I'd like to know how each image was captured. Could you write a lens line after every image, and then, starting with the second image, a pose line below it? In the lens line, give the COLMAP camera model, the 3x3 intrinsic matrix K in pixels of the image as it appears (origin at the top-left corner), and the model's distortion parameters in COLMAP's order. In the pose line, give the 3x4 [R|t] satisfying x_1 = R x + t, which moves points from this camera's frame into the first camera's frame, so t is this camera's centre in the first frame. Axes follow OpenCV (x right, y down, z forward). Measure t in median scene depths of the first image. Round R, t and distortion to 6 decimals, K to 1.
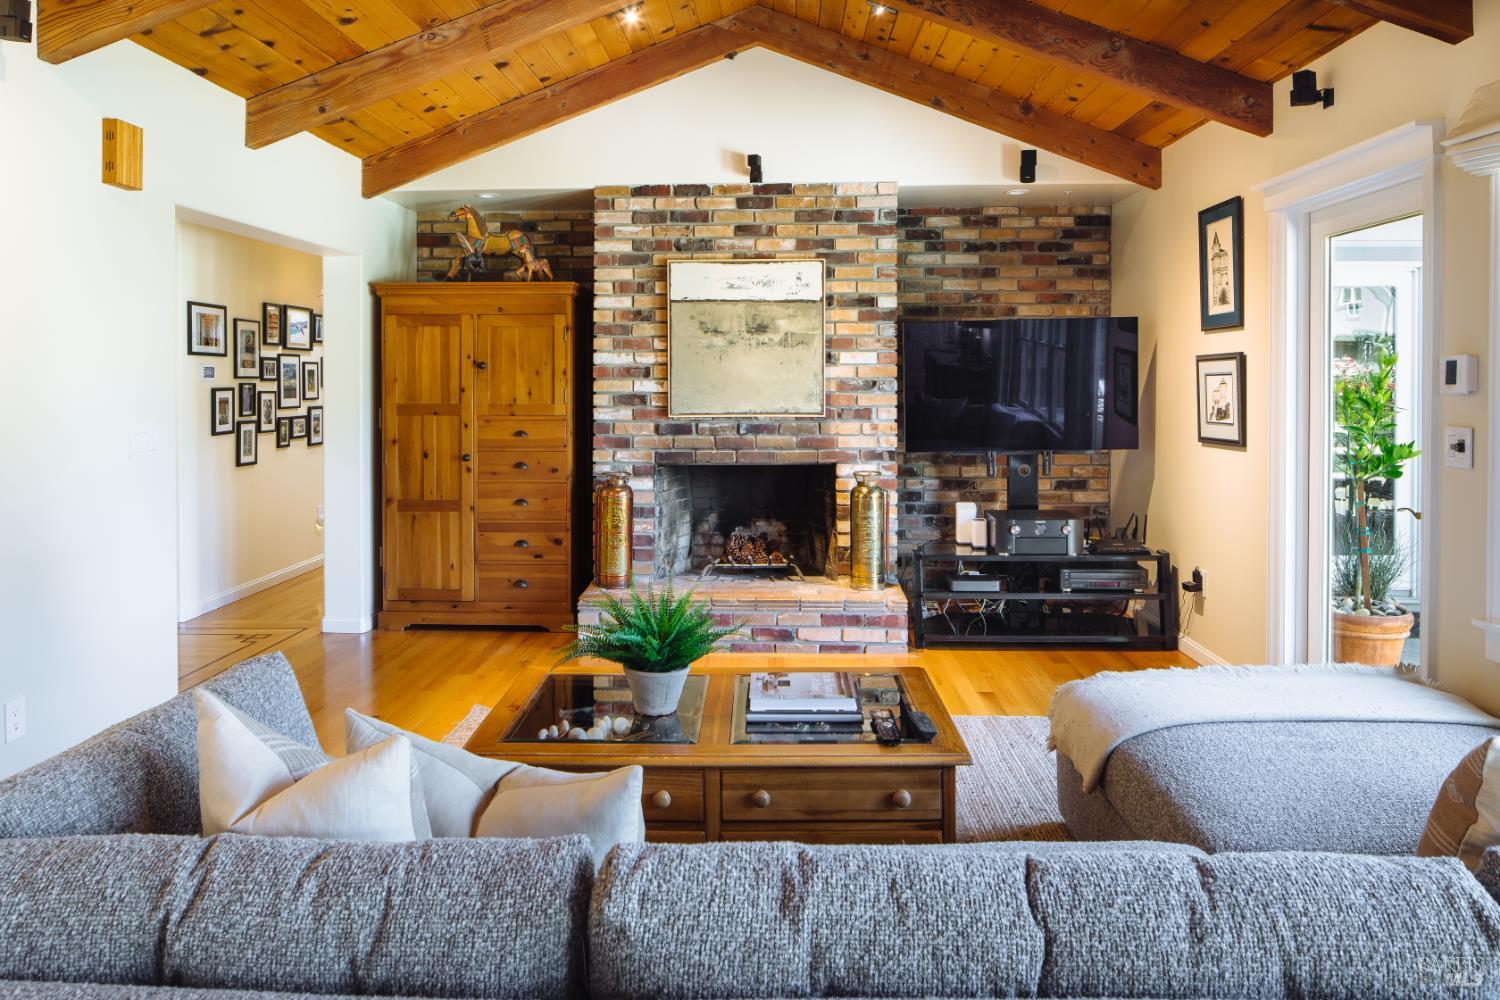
lens RADIAL K [[1015.1, 0, 754.5], [0, 1015.1, 386.0], [0, 0, 1]] dist [-0.013738, 0.004102]
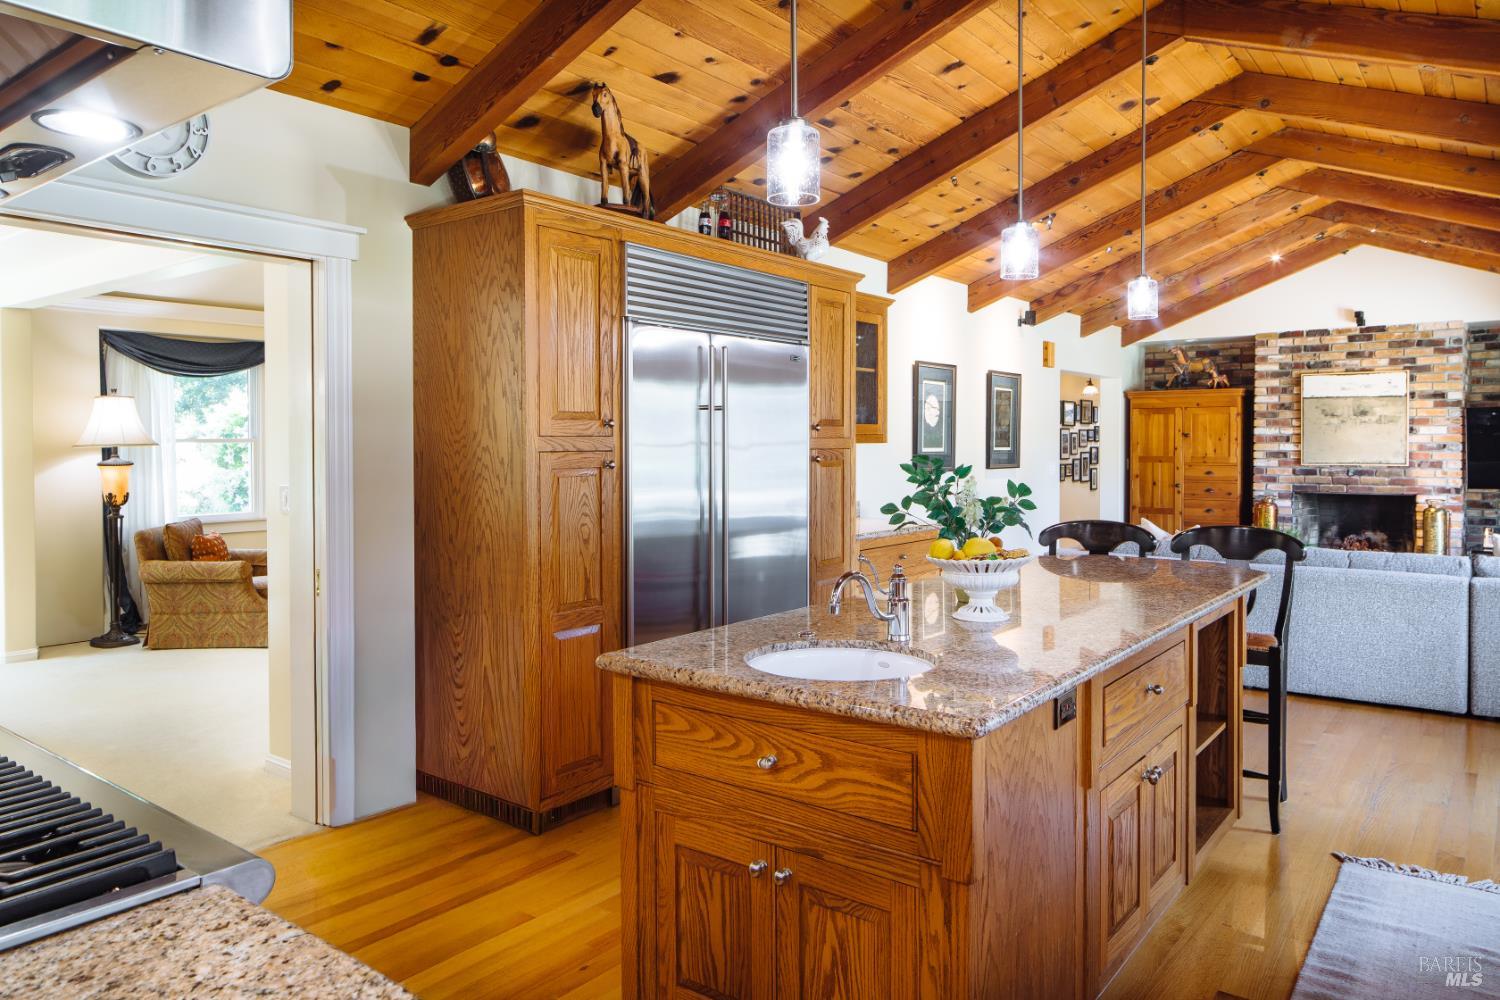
lens RADIAL K [[1015.1, 0, 743.5], [0, 1015.1, 458.2], [0, 0, 1]] dist [-0.013738, 0.004102]
pose [[0.806271, 0.010518, -0.591453, 0.167873], [-0.004273, 0.999919, 0.011957, 0.002698], [0.591531, -0.007113, 0.806251, -0.952019]]
